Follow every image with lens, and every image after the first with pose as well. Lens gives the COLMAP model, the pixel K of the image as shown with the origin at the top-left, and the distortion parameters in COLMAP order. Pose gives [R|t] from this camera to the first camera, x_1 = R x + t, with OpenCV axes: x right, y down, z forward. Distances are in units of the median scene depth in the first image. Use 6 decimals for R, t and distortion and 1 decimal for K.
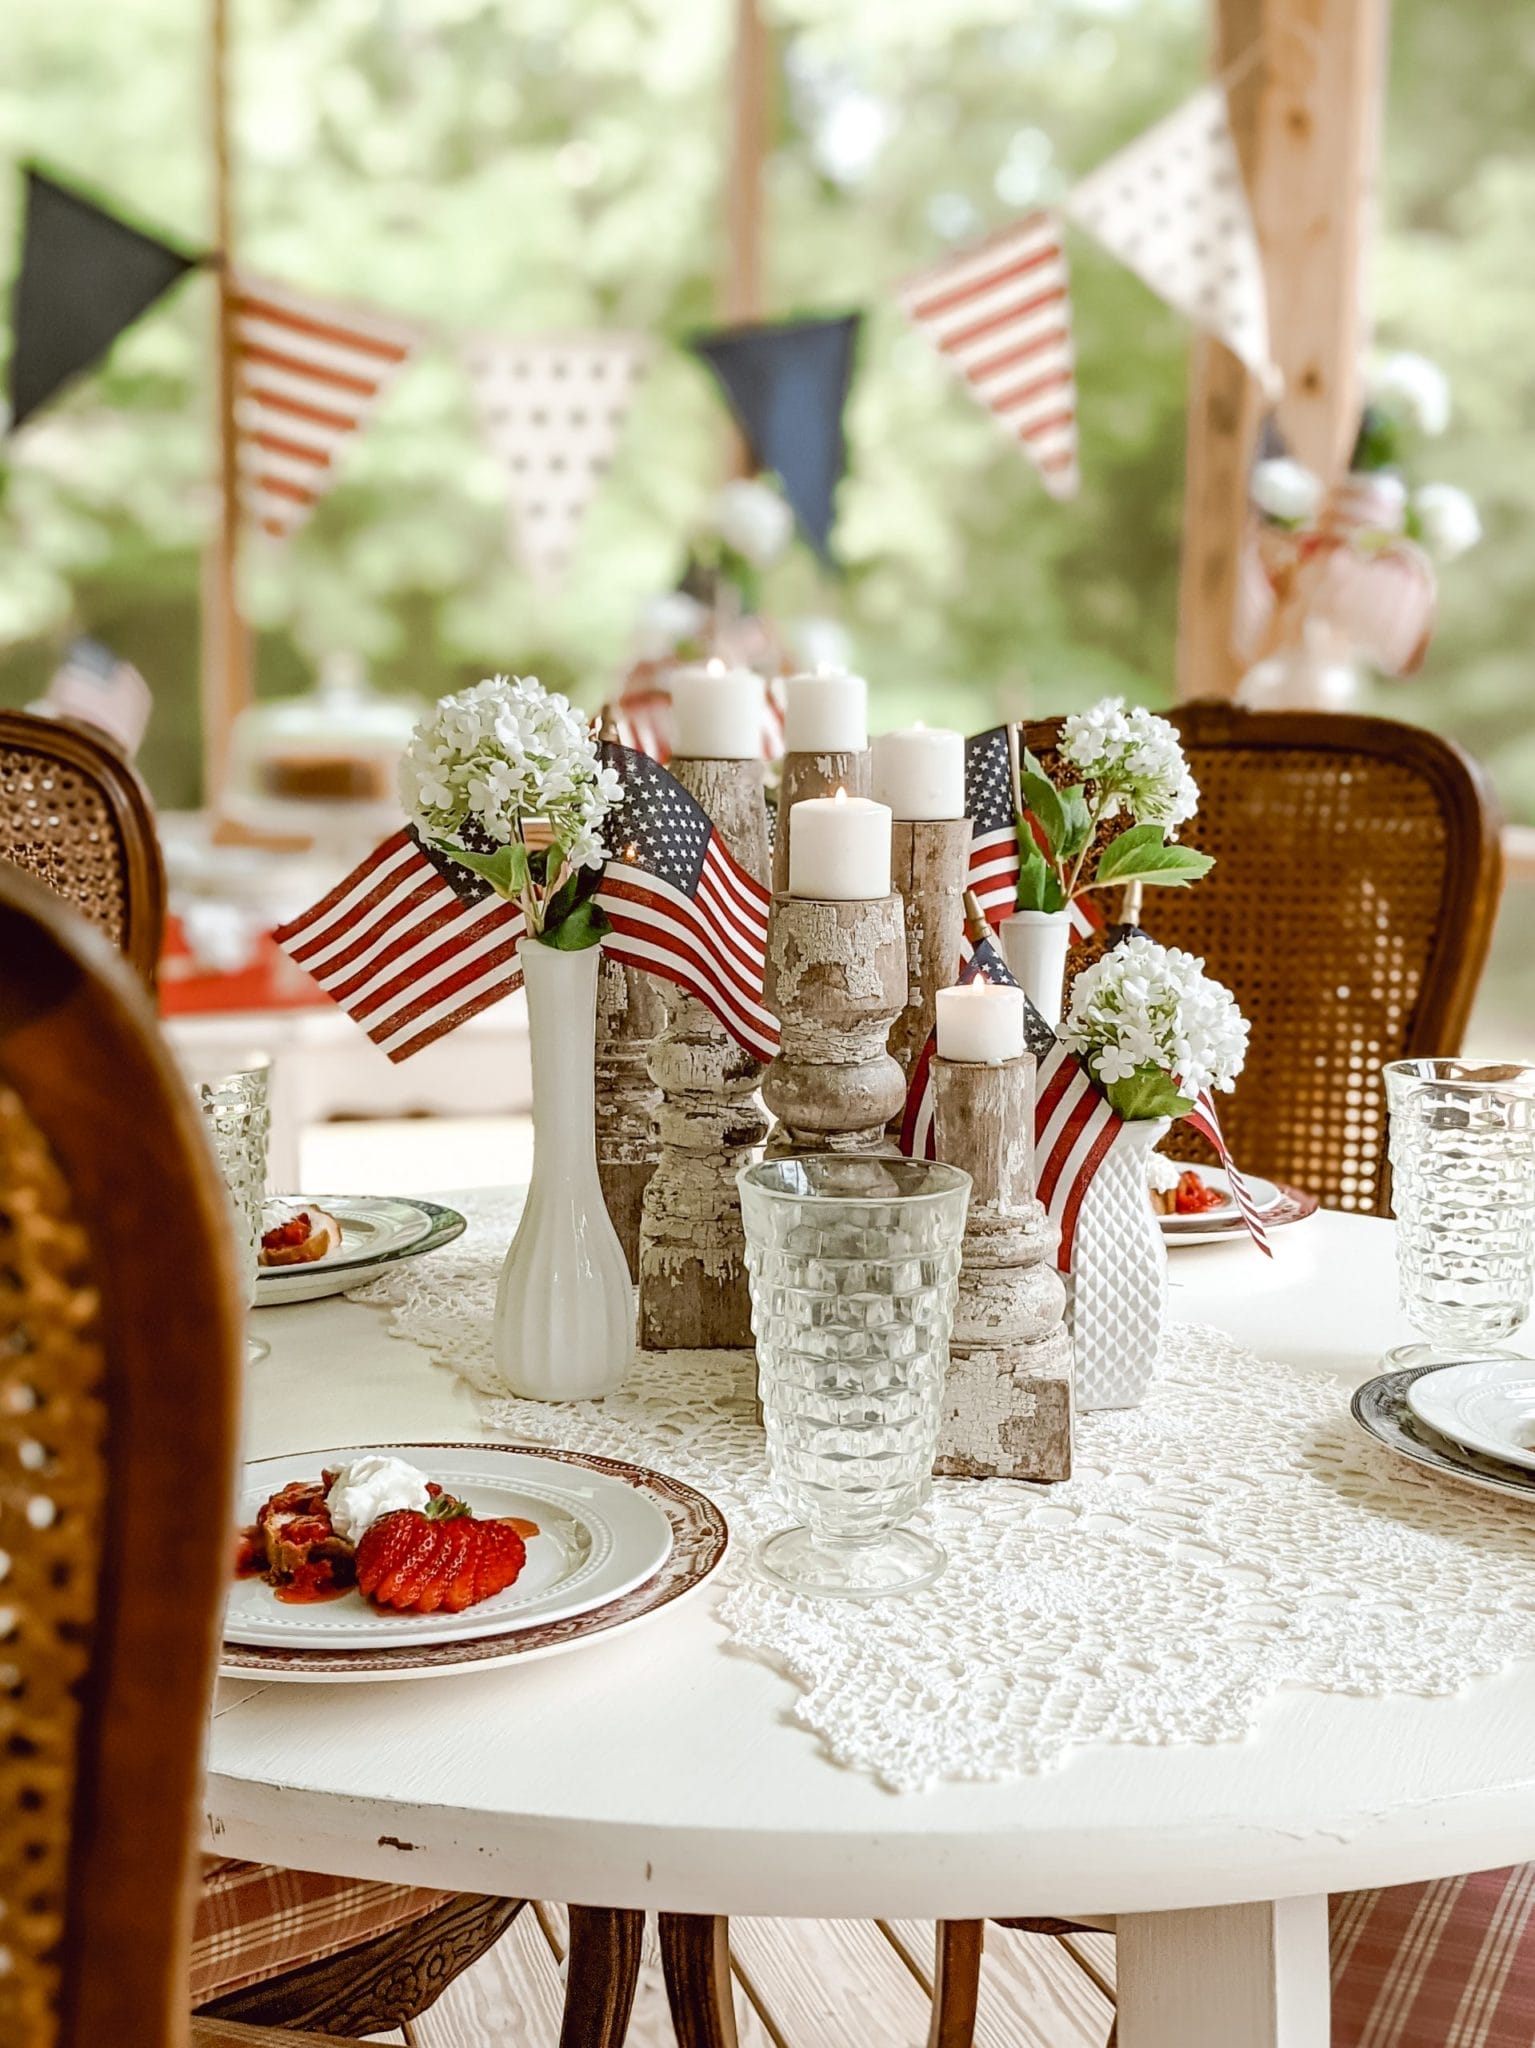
lens RADIAL K [[2538.3, 0, 803.8], [0, 2538.3, 1064.1], [0, 0, 1]] dist [0.127239, -0.546142]
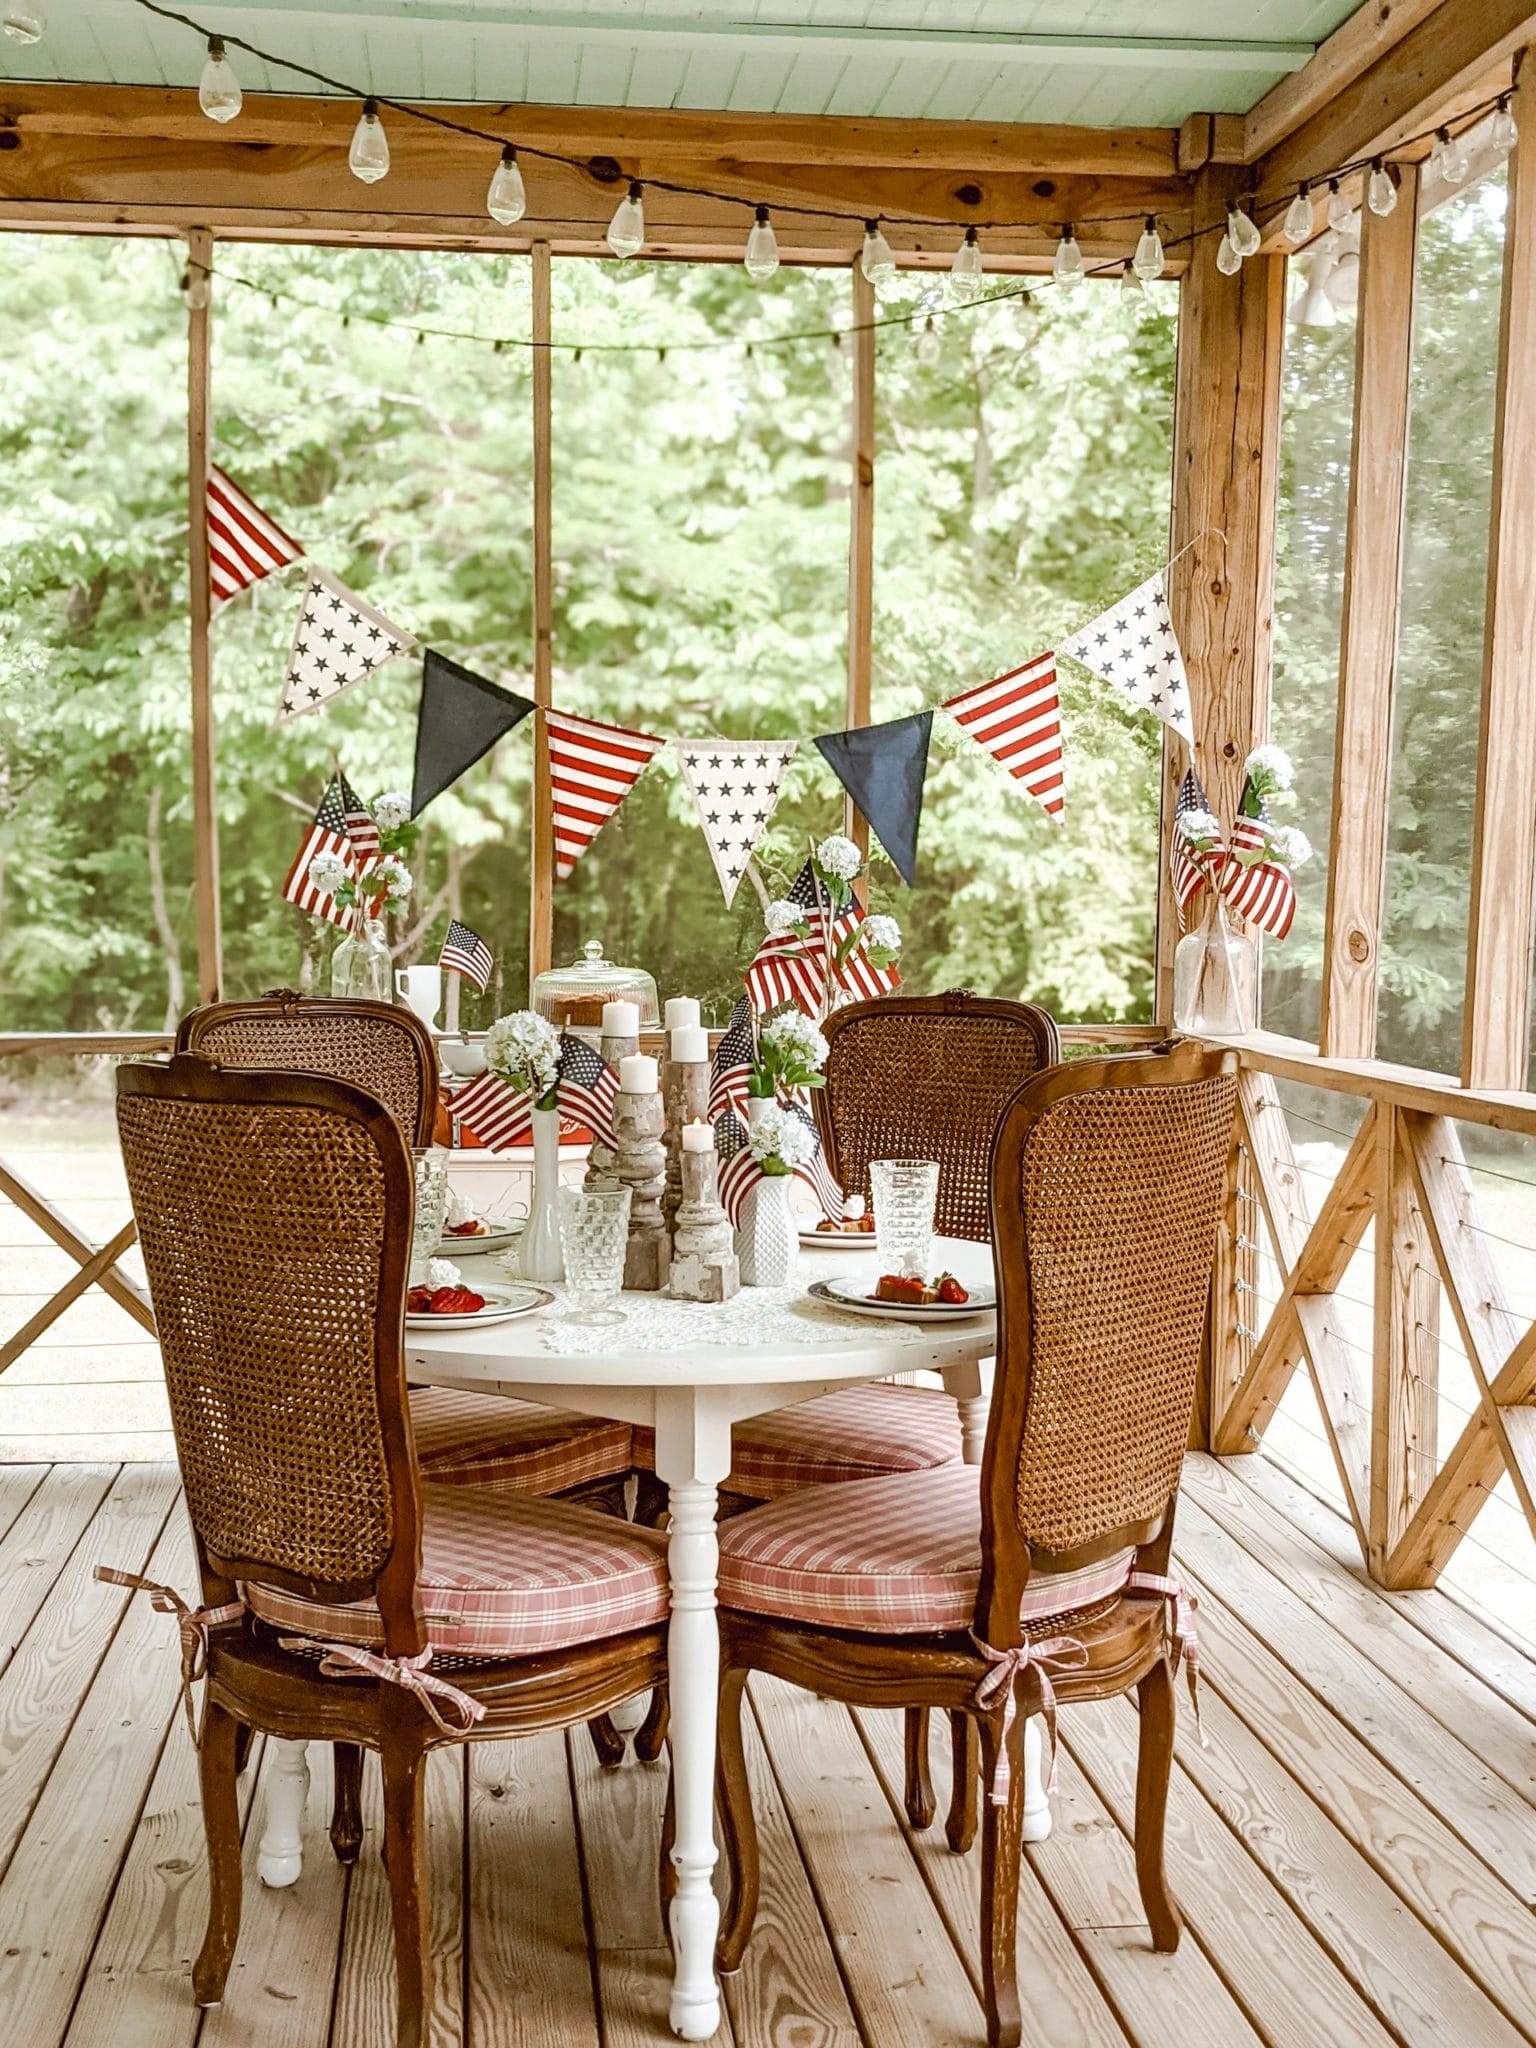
lens RADIAL K [[2538.3, 0, 804.3], [0, 2538.3, 1064.1], [0, 0, 1]] dist [0.127239, -0.546142]
pose [[0.982996, 0.011482, -0.183267, 0.662298], [-0.023074, 0.997856, -0.061246, 0.063638], [0.182171, 0.064433, 0.981153, -1.575174]]
